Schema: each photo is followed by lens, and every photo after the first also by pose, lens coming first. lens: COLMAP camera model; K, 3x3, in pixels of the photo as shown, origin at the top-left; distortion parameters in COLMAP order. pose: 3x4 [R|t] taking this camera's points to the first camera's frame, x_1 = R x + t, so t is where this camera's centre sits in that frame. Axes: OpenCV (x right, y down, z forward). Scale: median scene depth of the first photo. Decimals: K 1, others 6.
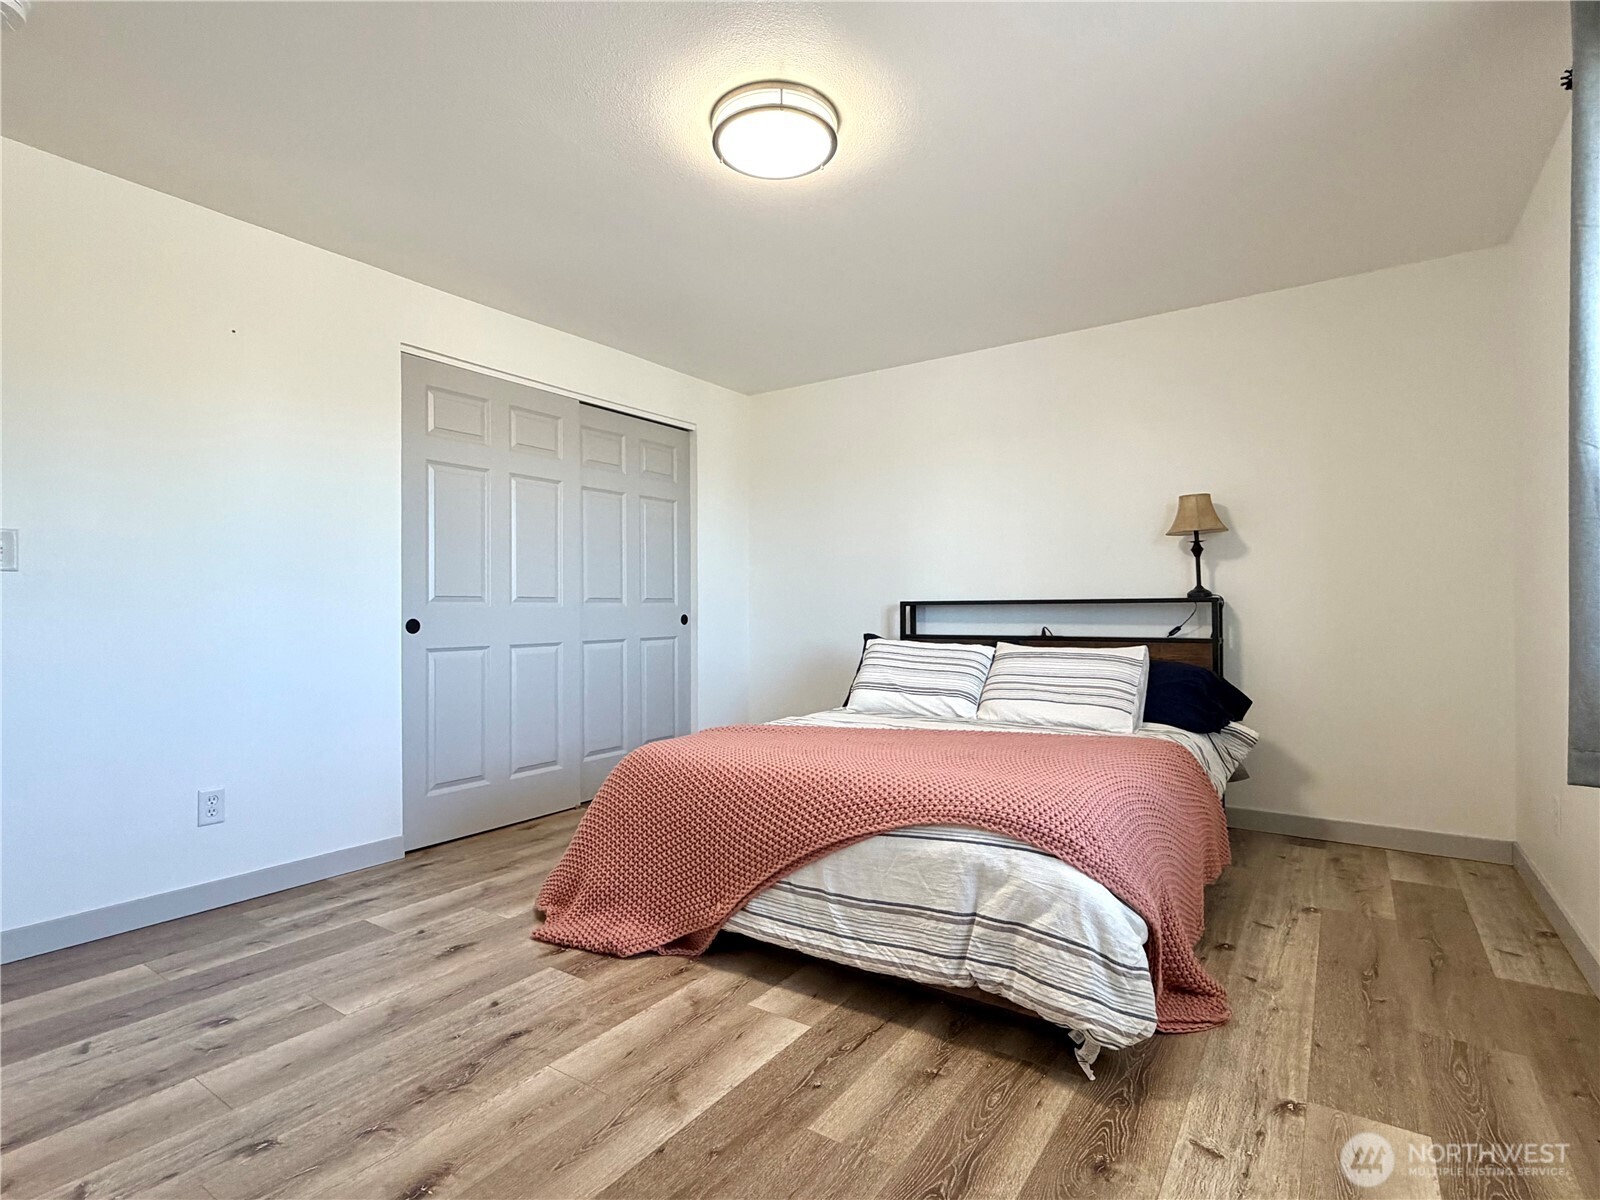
lens RADIAL K [[808.3, 0, 854.8], [0, 808.3, 603.0], [0, 0, 1]] dist [-0.000963, -0.000166]
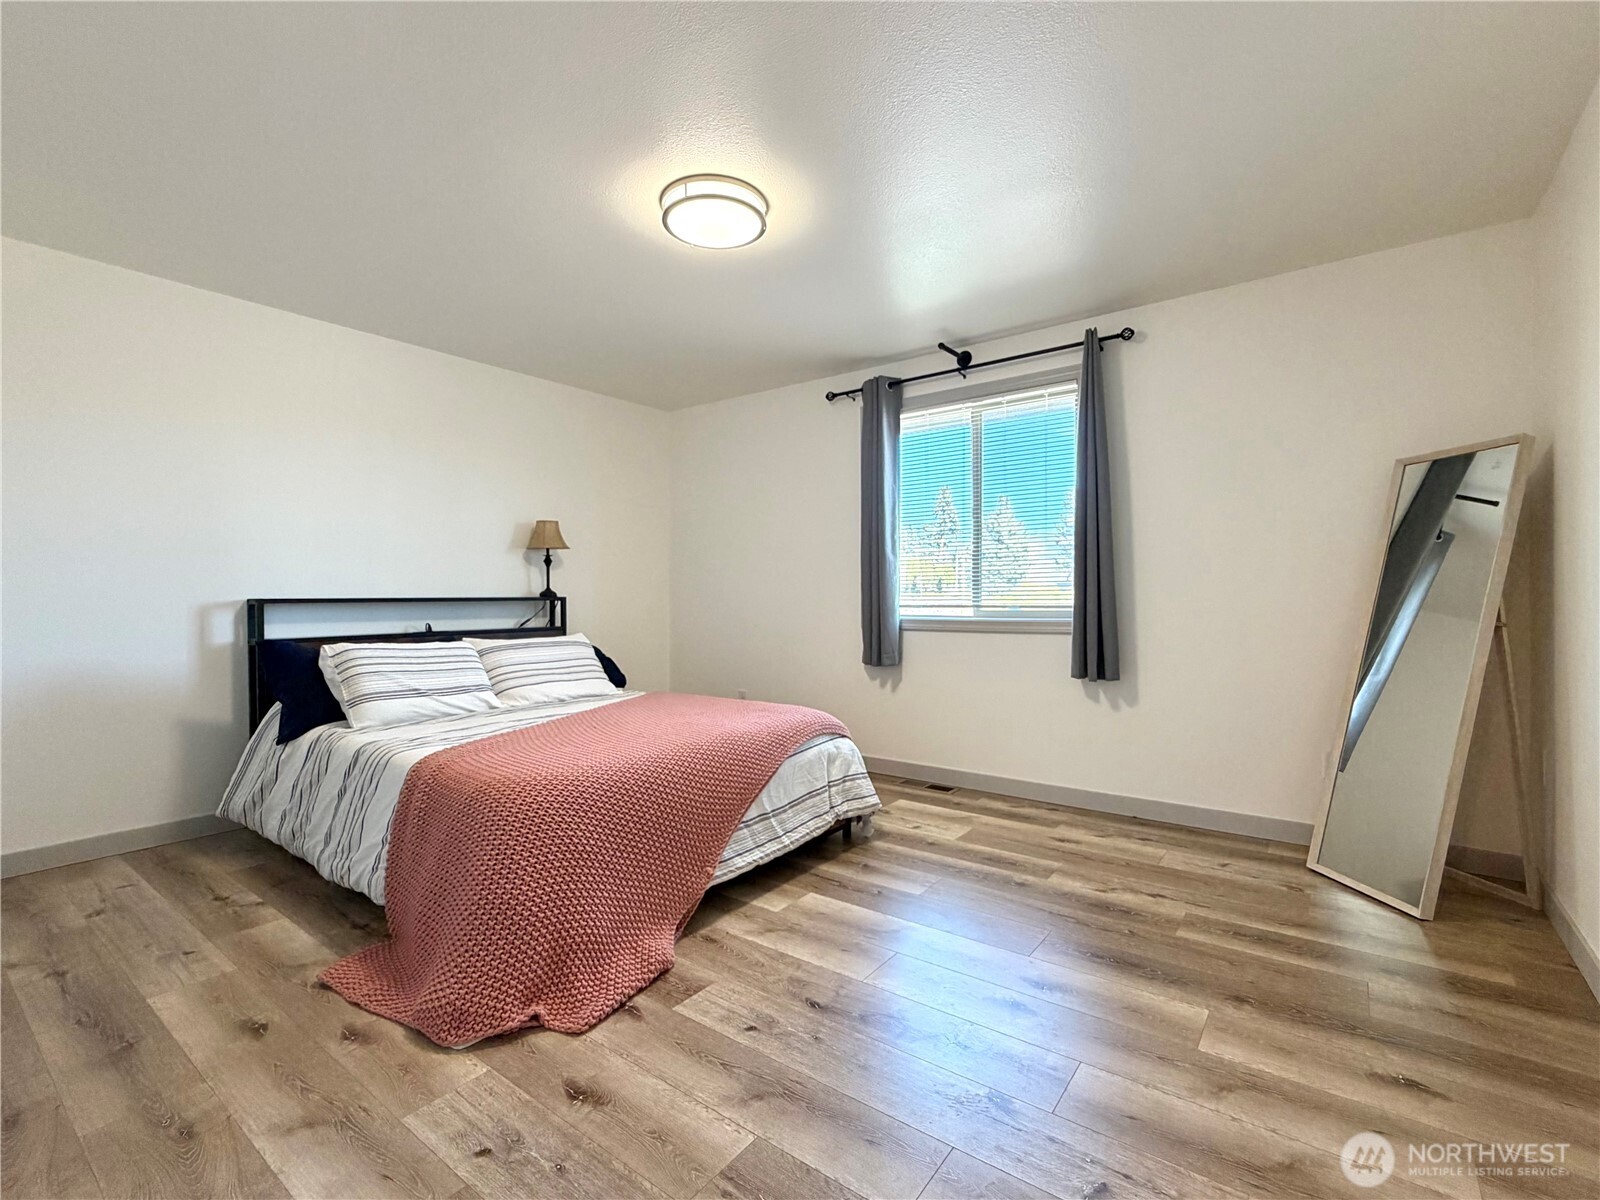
lens RADIAL K [[689.5, 0, 802.0], [0, 689.5, 602.5], [0, 0, 1]] dist [0.000622, 0.000255]
pose [[0.080990, -0.003365, 0.996709, -1.168083], [-0.004455, 0.999983, 0.003738, -0.005897], [-0.996705, -0.004743, 0.080974, 0.823913]]
